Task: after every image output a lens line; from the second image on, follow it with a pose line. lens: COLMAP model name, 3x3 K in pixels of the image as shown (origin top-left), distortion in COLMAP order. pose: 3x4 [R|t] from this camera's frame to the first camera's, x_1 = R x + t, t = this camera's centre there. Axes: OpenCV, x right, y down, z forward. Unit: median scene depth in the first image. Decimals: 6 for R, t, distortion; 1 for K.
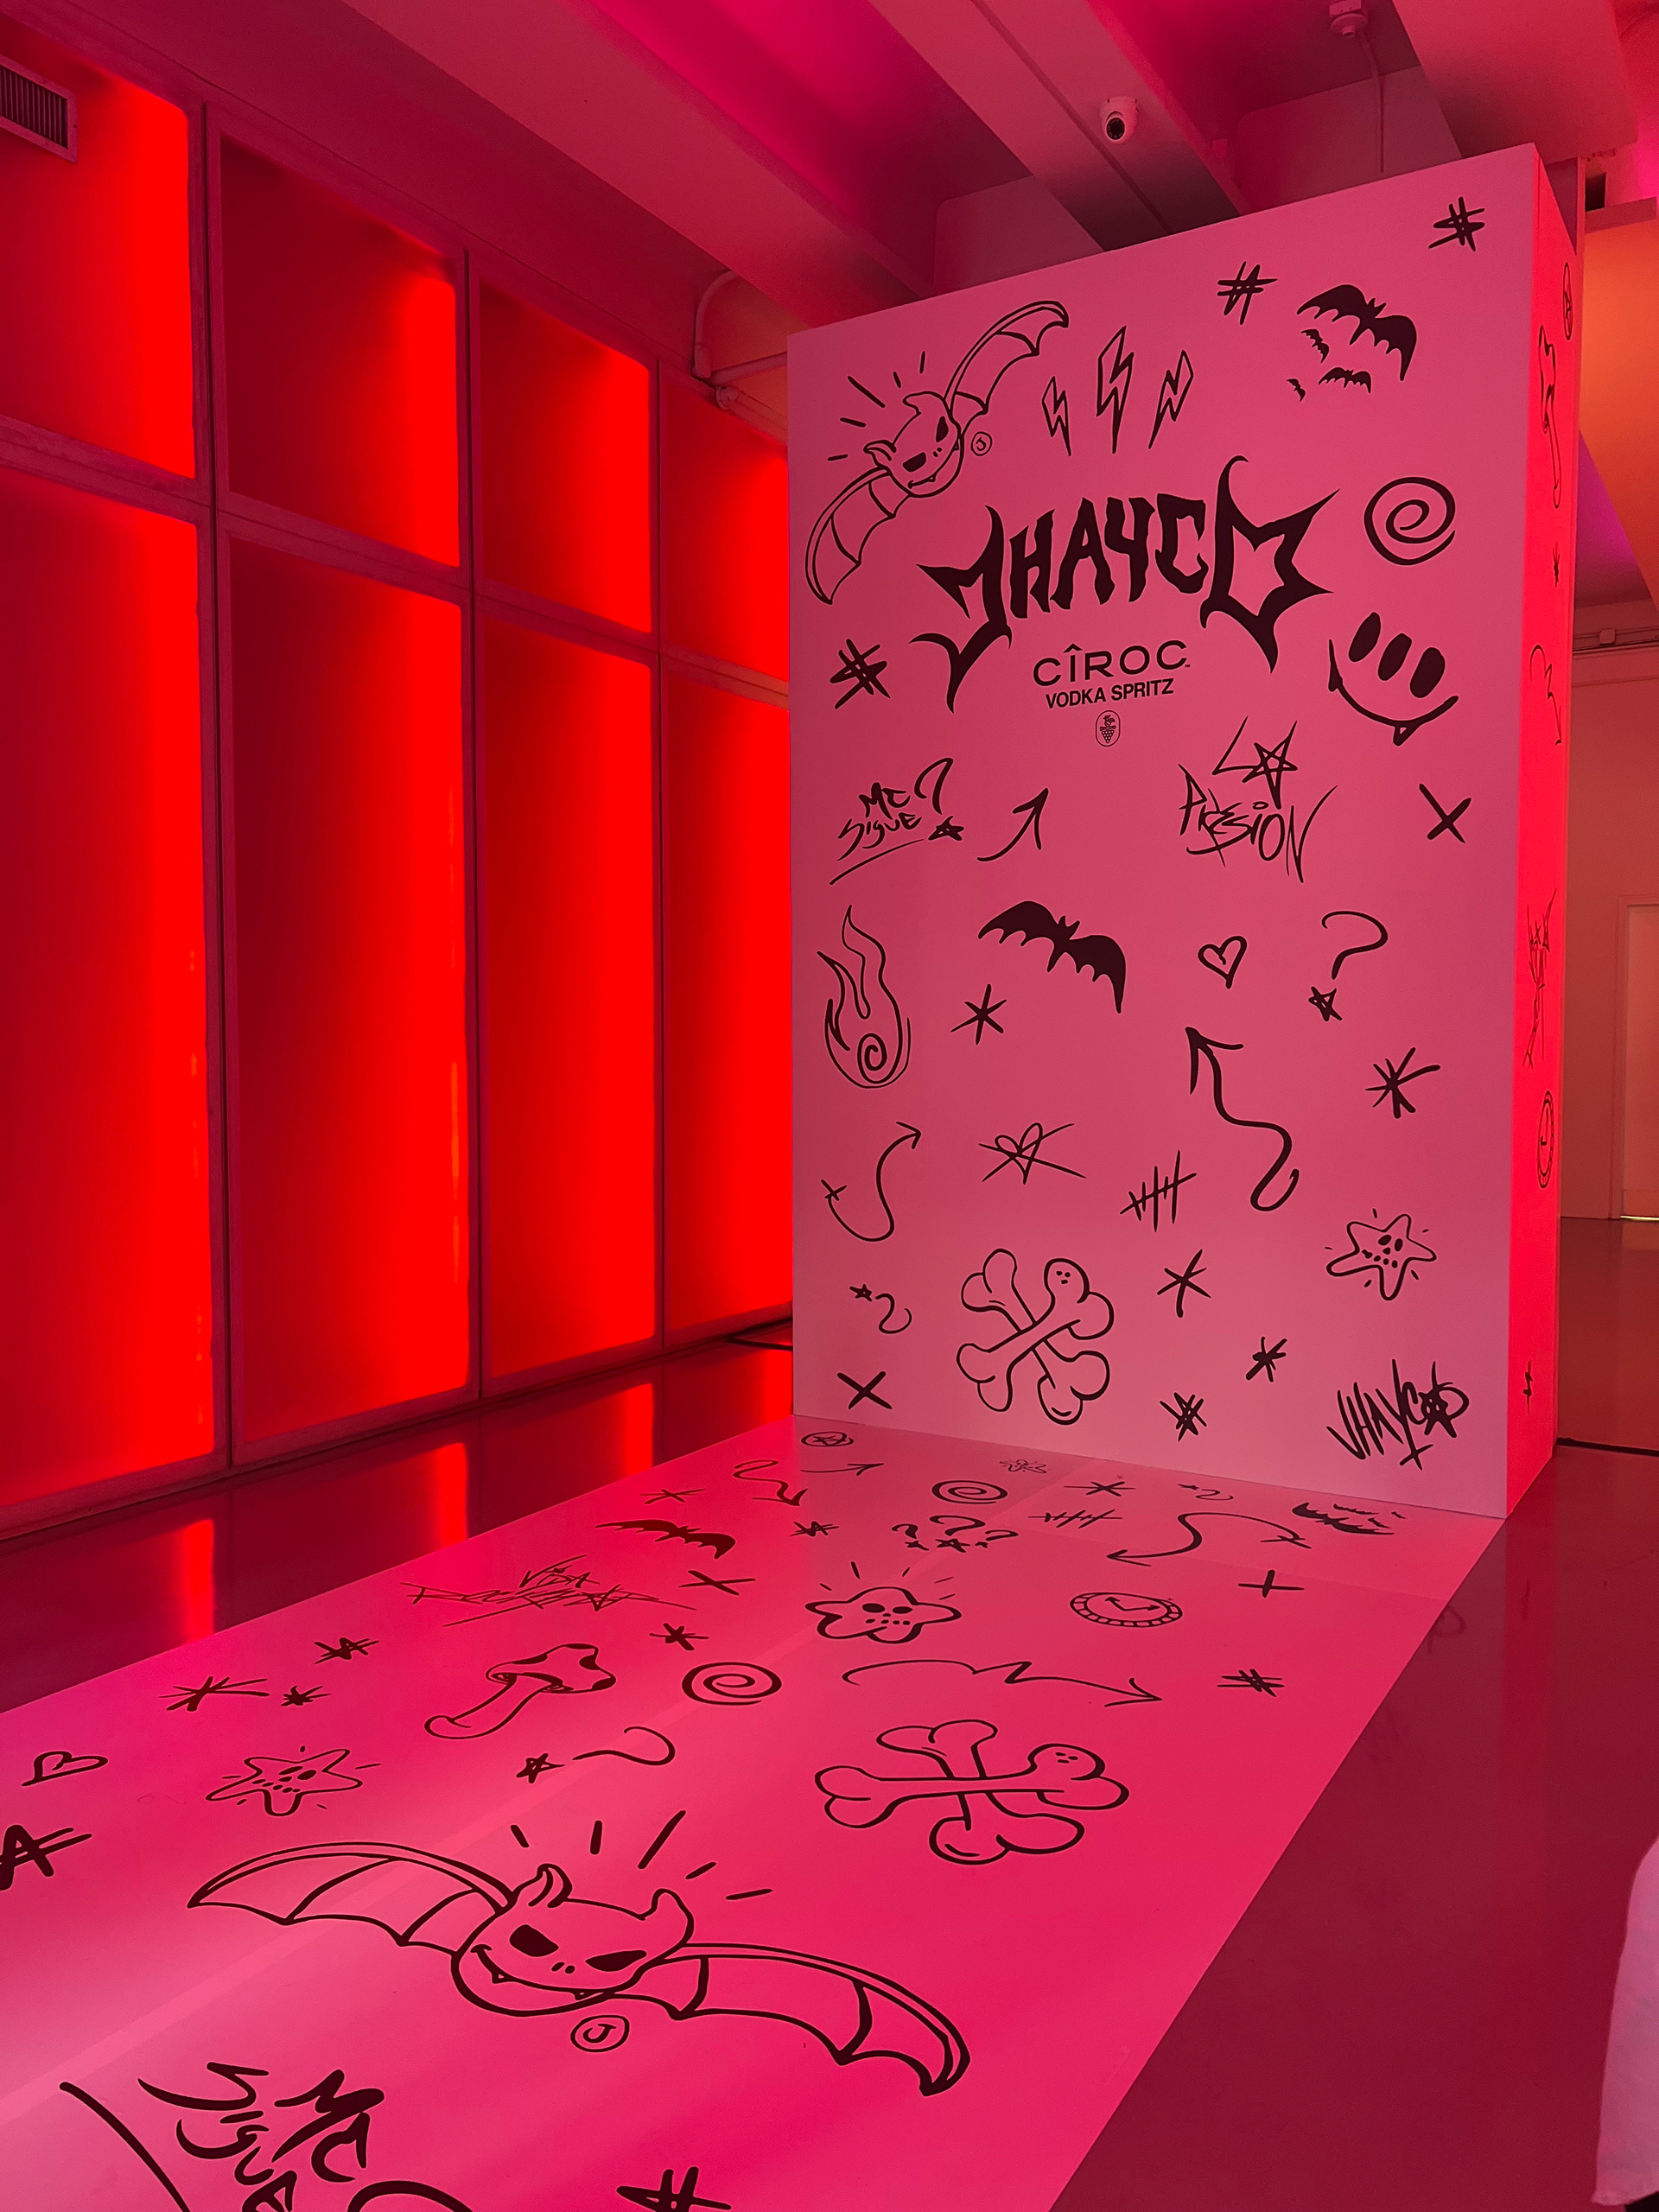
lens RADIAL K [[1693.6, 0, 814.5], [0, 1693.6, 1146.1], [0, 0, 1]] dist [0.046545, -0.065660]
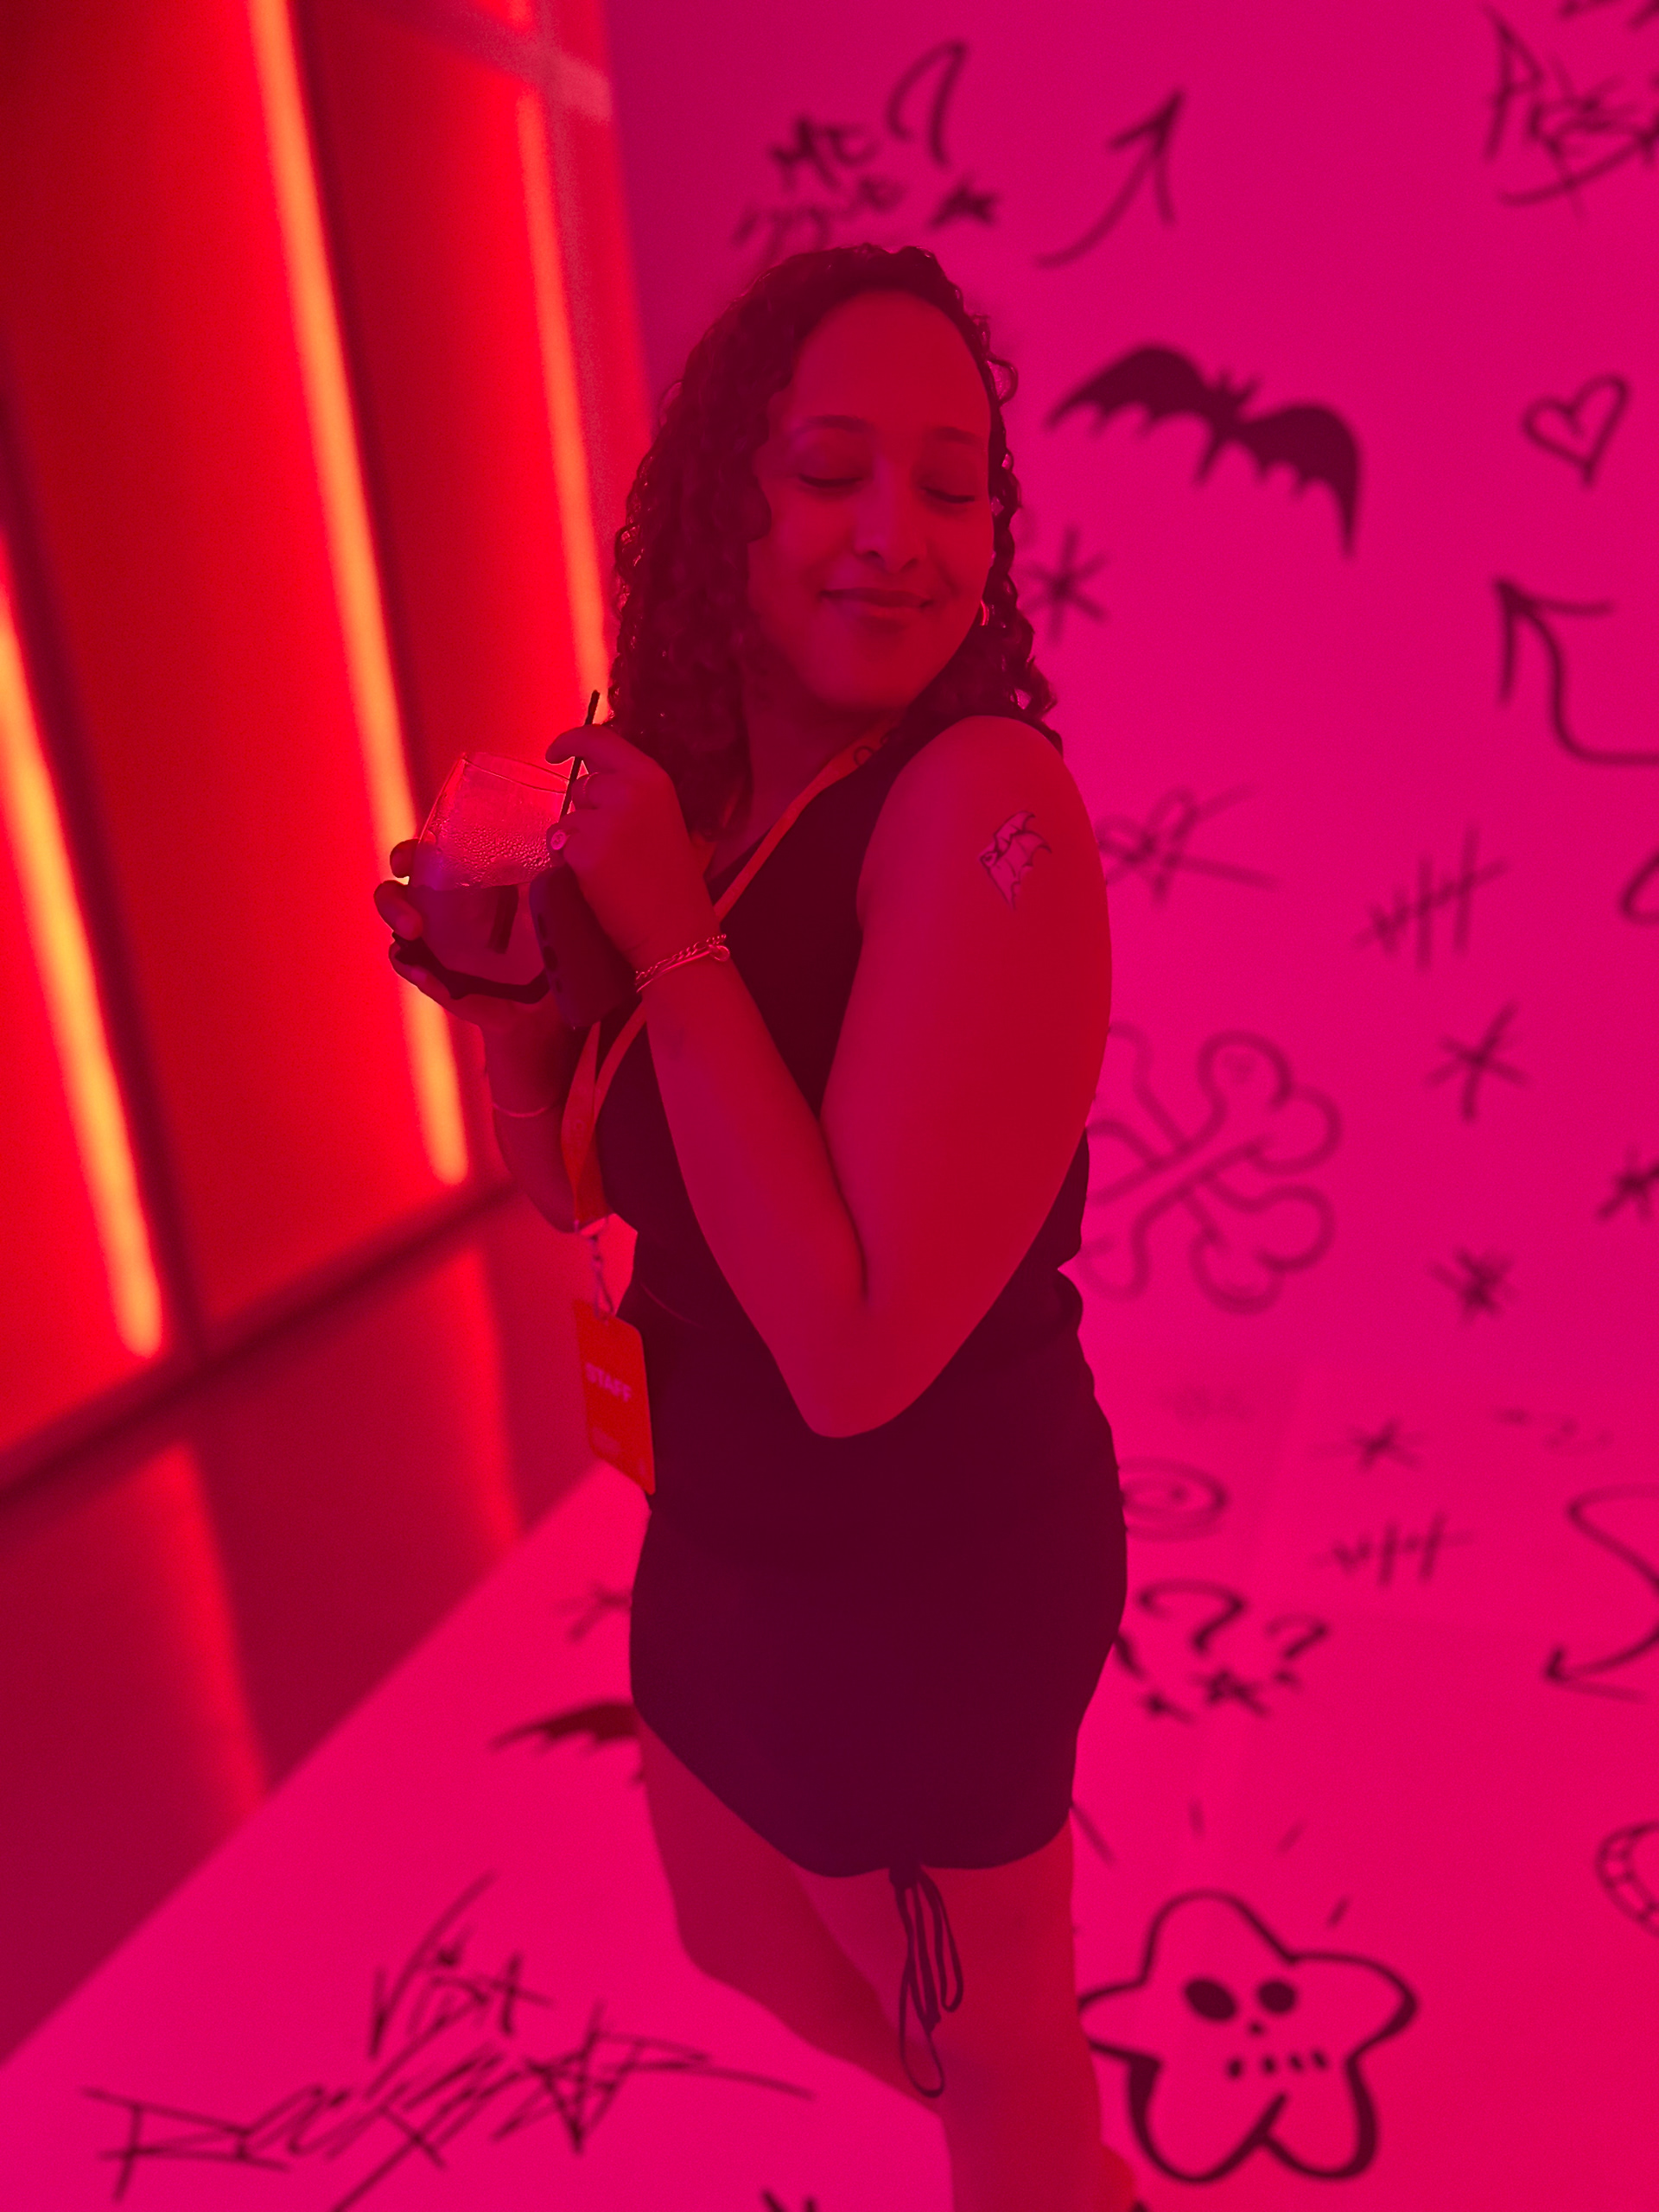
lens RADIAL K [[1693.6, 0, 825.0], [0, 1693.6, 1139.8], [0, 0, 1]] dist [0.046545, -0.065660]
pose [[0.979529, -0.132713, 0.151362, -0.078733], [0.096701, 0.969683, 0.224418, -0.040227], [-0.176556, -0.205187, 0.962666, 0.506455]]
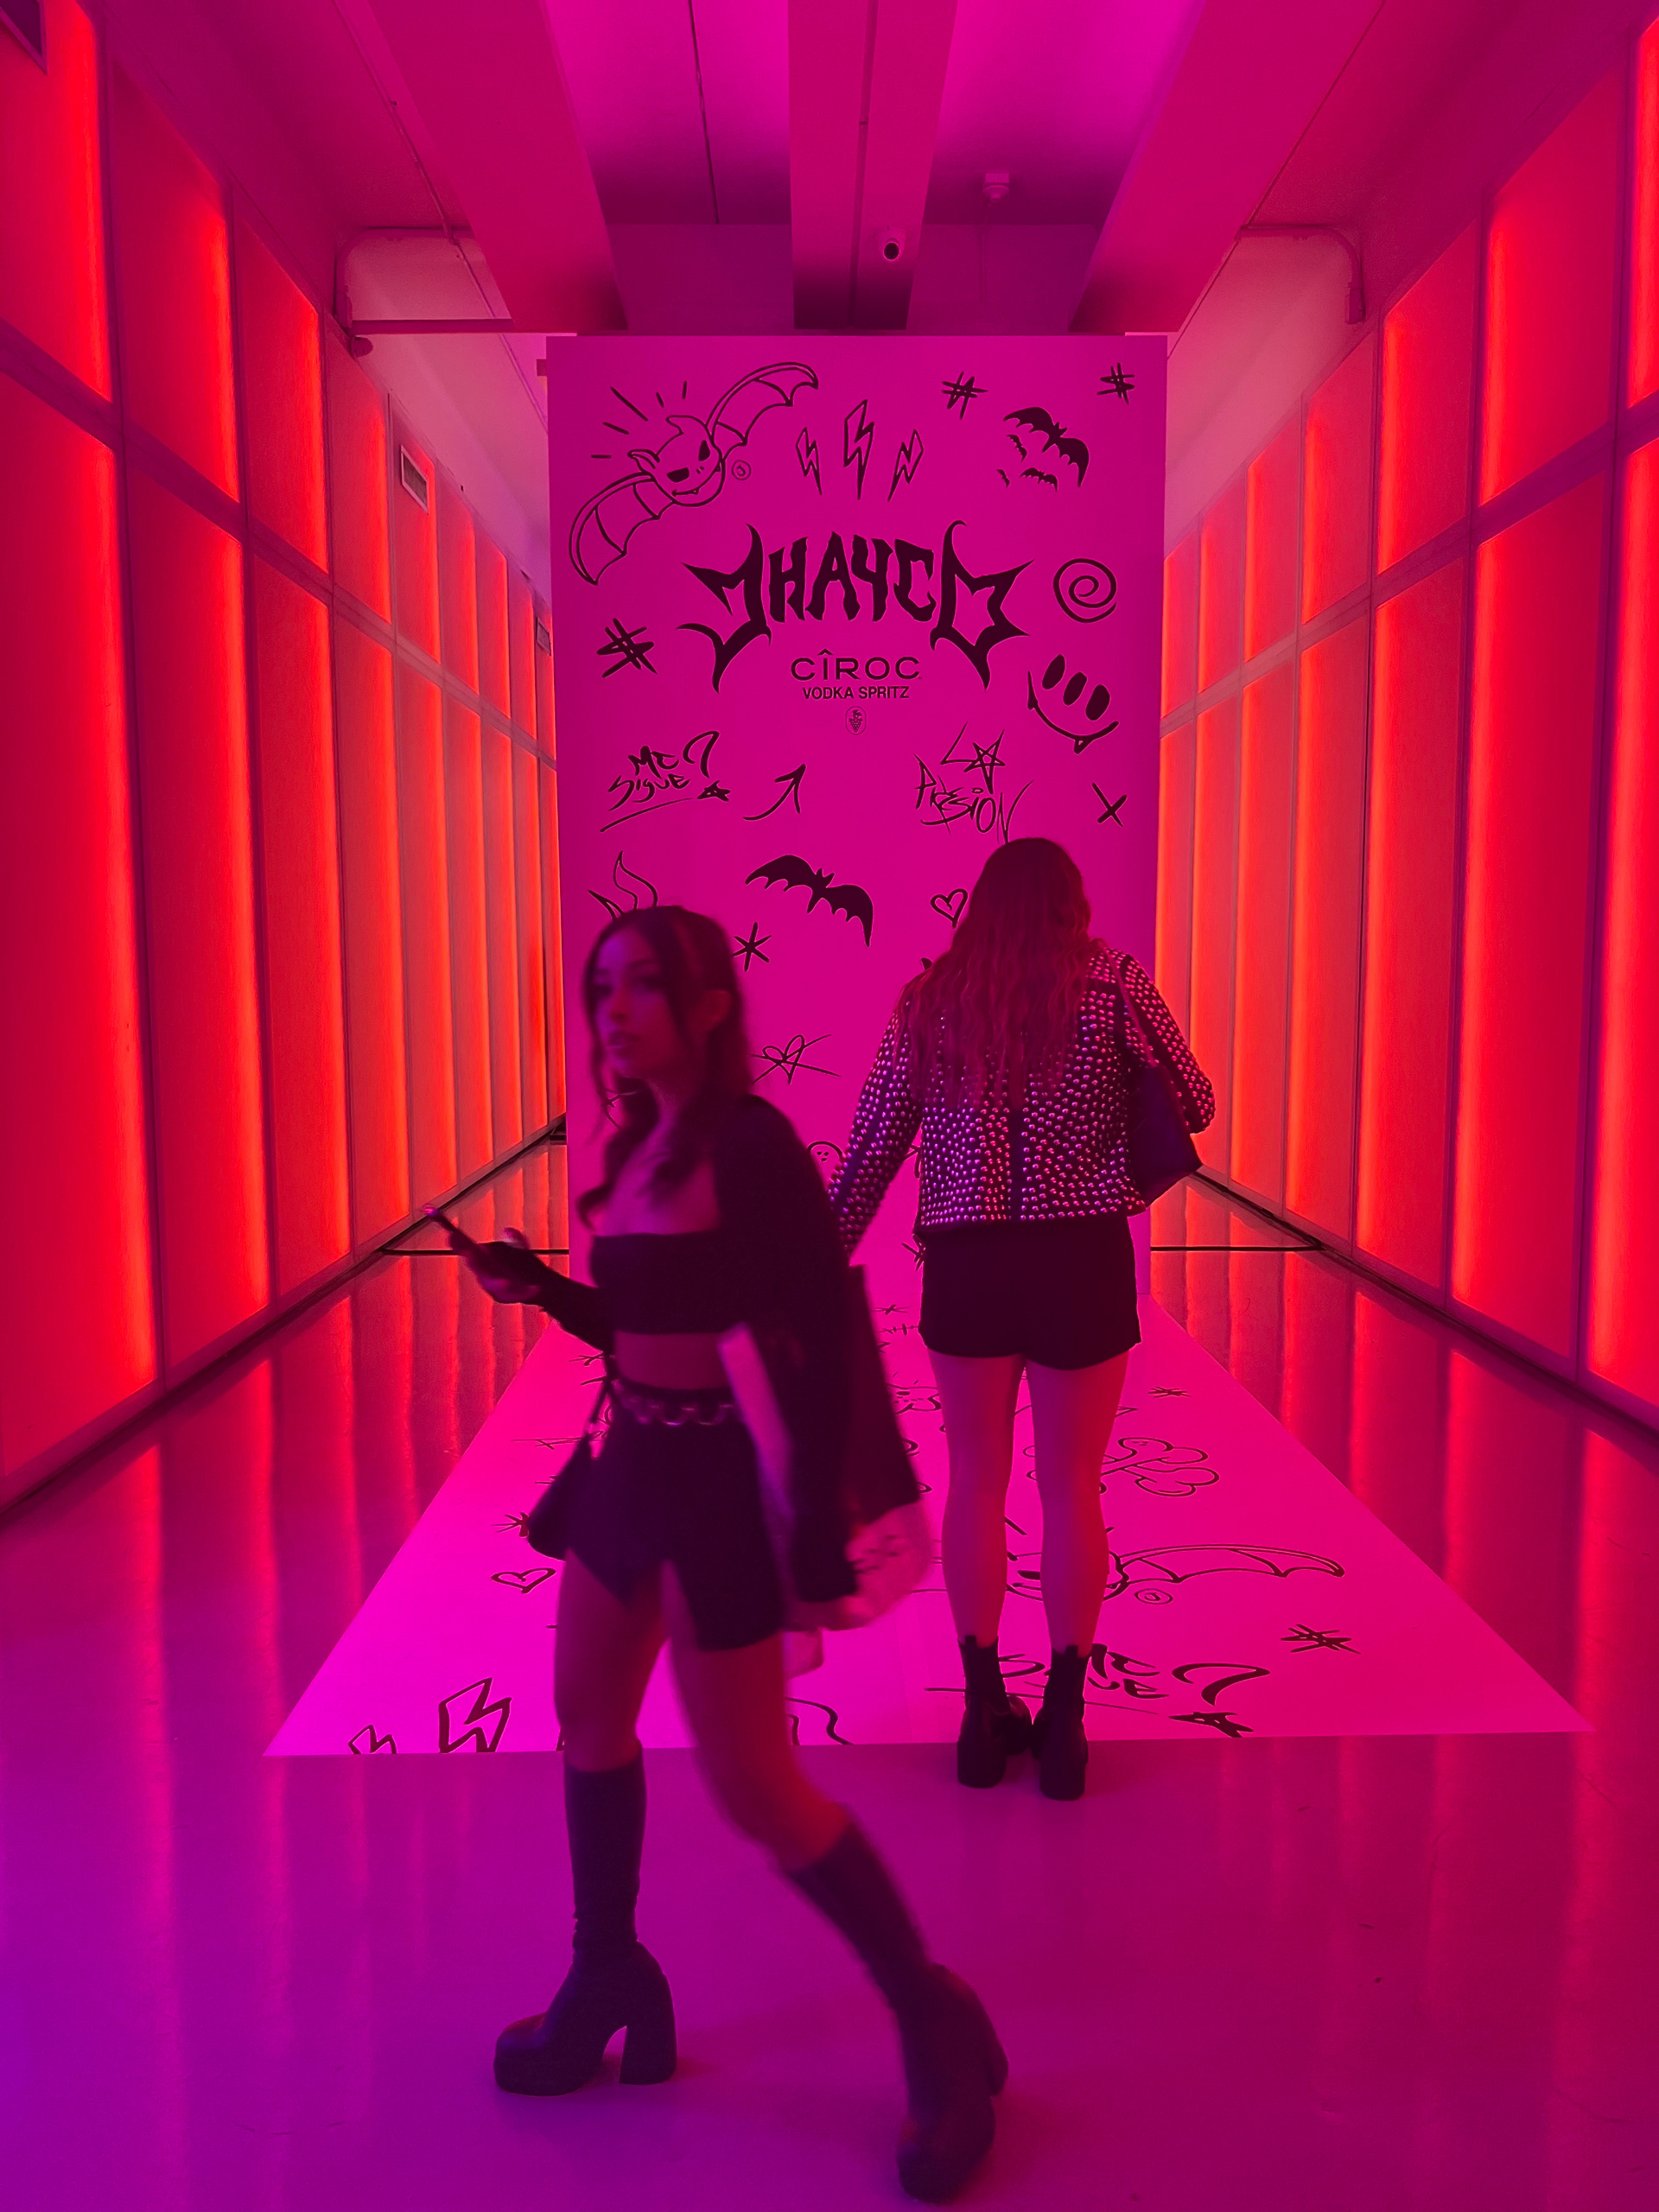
lens RADIAL K [[1693.6, 0, 843.9], [0, 1693.6, 1158.8], [0, 0, 1]] dist [0.046545, -0.065660]
pose [[0.844354, -0.062526, 0.532125, -0.535159], [0.038107, 0.997660, 0.056761, 0.008178], [-0.534429, -0.027648, 0.844761, -0.072665]]
